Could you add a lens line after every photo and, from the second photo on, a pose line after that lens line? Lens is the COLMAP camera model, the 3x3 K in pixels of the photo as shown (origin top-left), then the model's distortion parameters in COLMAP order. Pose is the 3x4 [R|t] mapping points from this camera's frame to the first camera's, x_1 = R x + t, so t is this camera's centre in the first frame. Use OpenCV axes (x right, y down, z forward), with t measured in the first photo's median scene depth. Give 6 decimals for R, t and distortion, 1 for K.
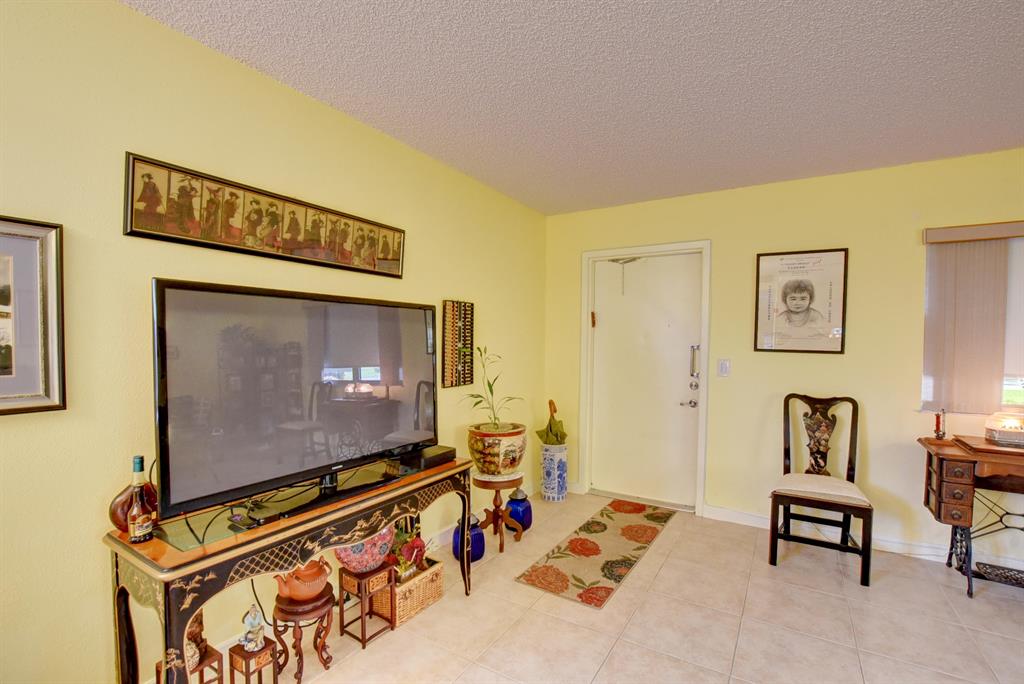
lens RADIAL K [[453.6, 0, 517.1], [0, 453.6, 350.9], [0, 0, 1]] dist [-0.037962, 0.008034]
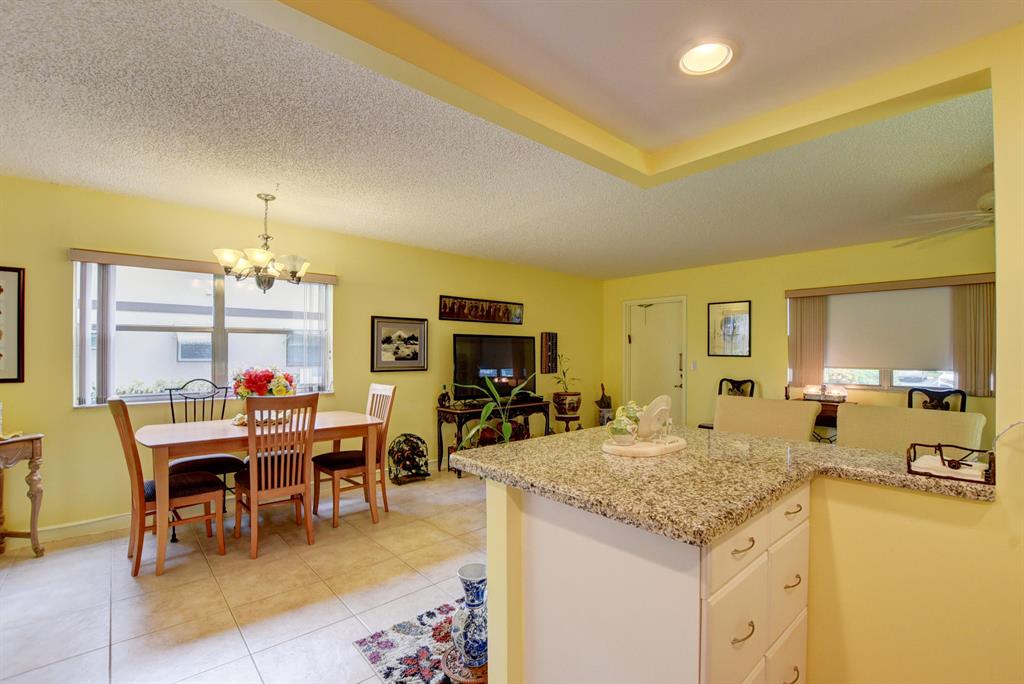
lens RADIAL K [[453.6, 0, 517.1], [0, 453.6, 350.9], [0, 0, 1]] dist [-0.037962, 0.008034]
pose [[0.959615, -0.007674, -0.281212, 0.544997], [-0.001213, 0.999506, -0.031416, 0.069869], [0.281314, 0.030489, 0.959131, -1.798102]]
